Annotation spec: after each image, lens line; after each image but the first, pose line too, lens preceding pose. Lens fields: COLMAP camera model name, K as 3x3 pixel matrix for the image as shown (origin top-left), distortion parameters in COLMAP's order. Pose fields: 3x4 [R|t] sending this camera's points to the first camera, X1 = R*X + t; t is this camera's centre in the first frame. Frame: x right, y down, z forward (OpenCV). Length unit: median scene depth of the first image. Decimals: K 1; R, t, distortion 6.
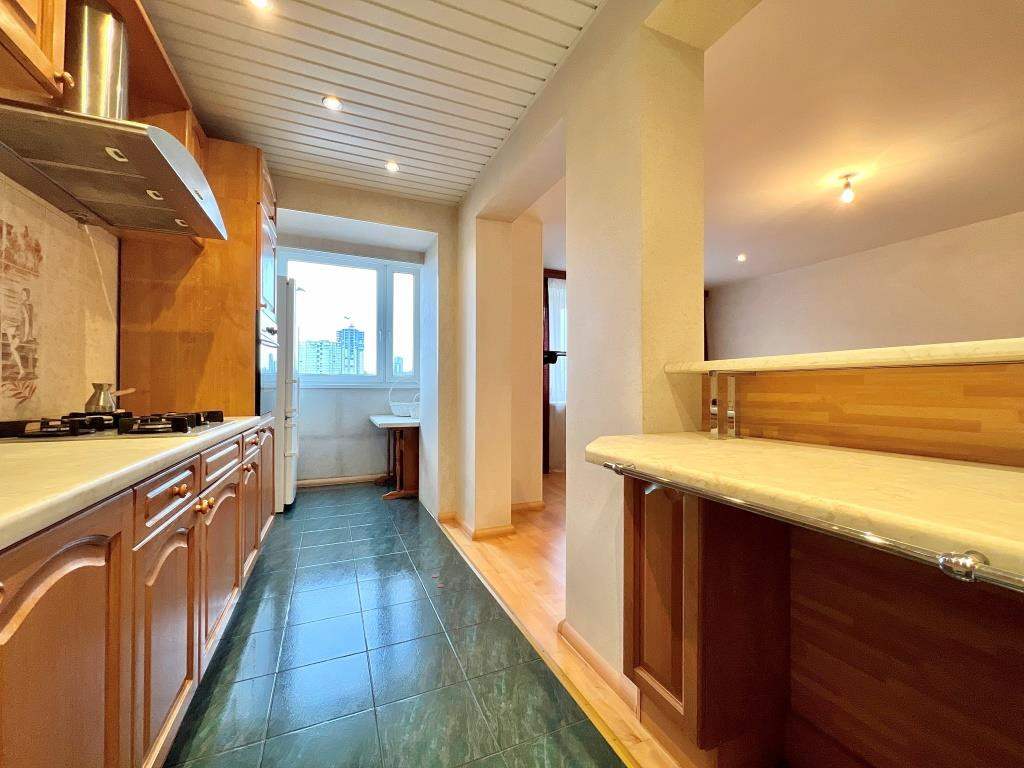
lens RADIAL K [[409.2, 0, 508.2], [0, 409.2, 383.0], [0, 0, 1]] dist [-0.005523, 0.000921]
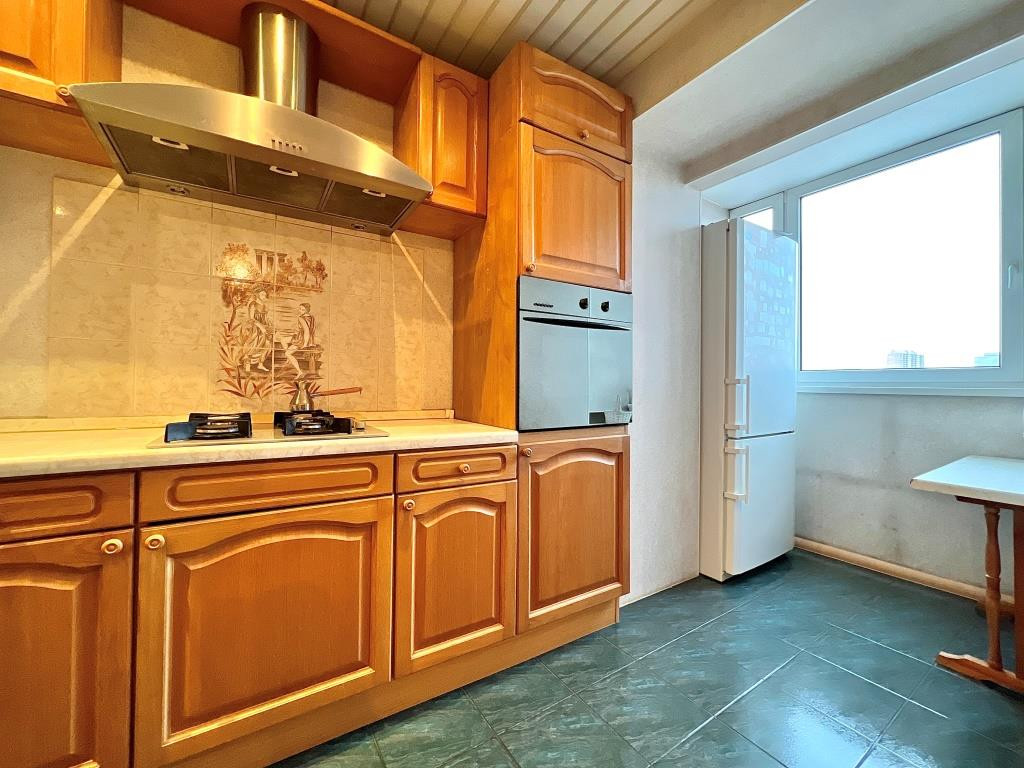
lens RADIAL K [[409.2, 0, 512.0], [0, 409.2, 383.1], [0, 0, 1]] dist [-0.005523, 0.000921]
pose [[0.163939, -0.007637, -0.986441, 0.064645], [-0.002161, 0.999965, -0.008101, 0.006695], [0.986468, 0.003460, 0.163916, 0.937940]]
